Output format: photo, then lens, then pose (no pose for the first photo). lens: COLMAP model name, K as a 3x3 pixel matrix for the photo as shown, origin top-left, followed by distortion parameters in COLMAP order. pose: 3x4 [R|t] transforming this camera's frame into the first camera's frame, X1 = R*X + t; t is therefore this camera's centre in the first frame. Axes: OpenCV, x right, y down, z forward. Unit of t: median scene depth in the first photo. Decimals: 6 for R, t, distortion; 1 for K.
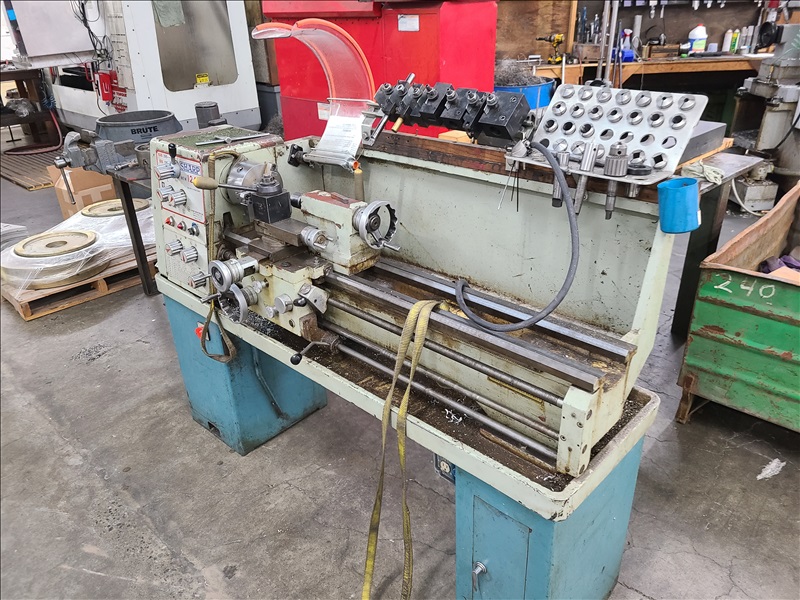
lens RADIAL K [[607.9, 0, 390.6], [0, 607.9, 305.8], [0, 0, 1]] dist [0.054681, -0.056188]
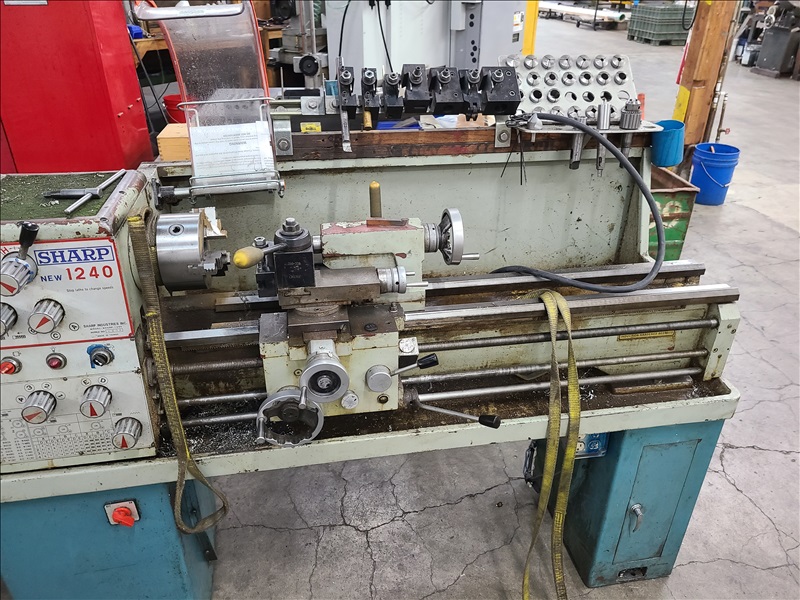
lens RADIAL K [[604.4, 0, 404.3], [0, 604.4, 299.2], [0, 0, 1]] dist [0.063304, -0.048154]
pose [[0.585472, -0.358816, 0.726962, -0.634134], [0.340087, 0.922705, 0.181537, -0.207583], [-0.735910, 0.140946, 0.662247, 0.463222]]
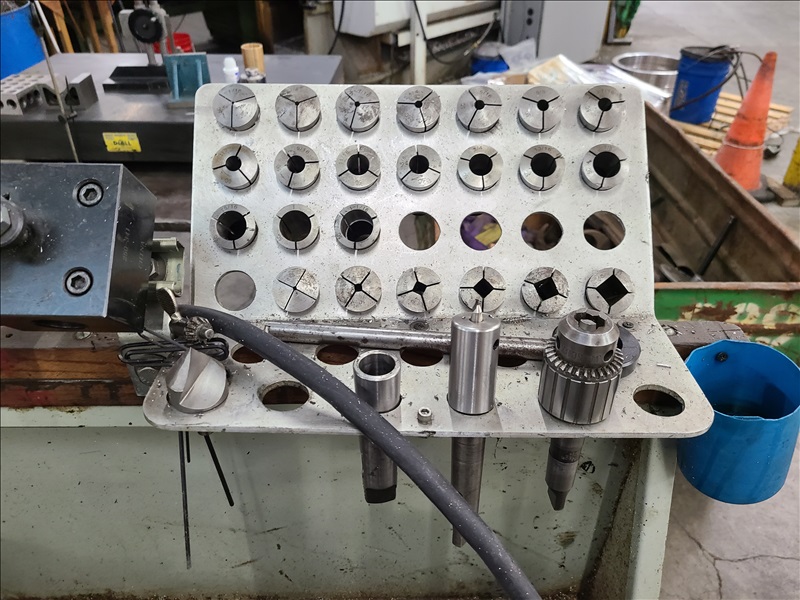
lens RADIAL K [[607.9, 0, 390.6], [0, 607.9, 305.8], [0, 0, 1]] dist [0.054681, -0.056188]
pose [[0.722767, -0.385880, 0.573328, 0.112925], [0.303774, 0.922547, 0.237969, -0.276012], [-0.620749, 0.002167, 0.784006, 0.633296]]
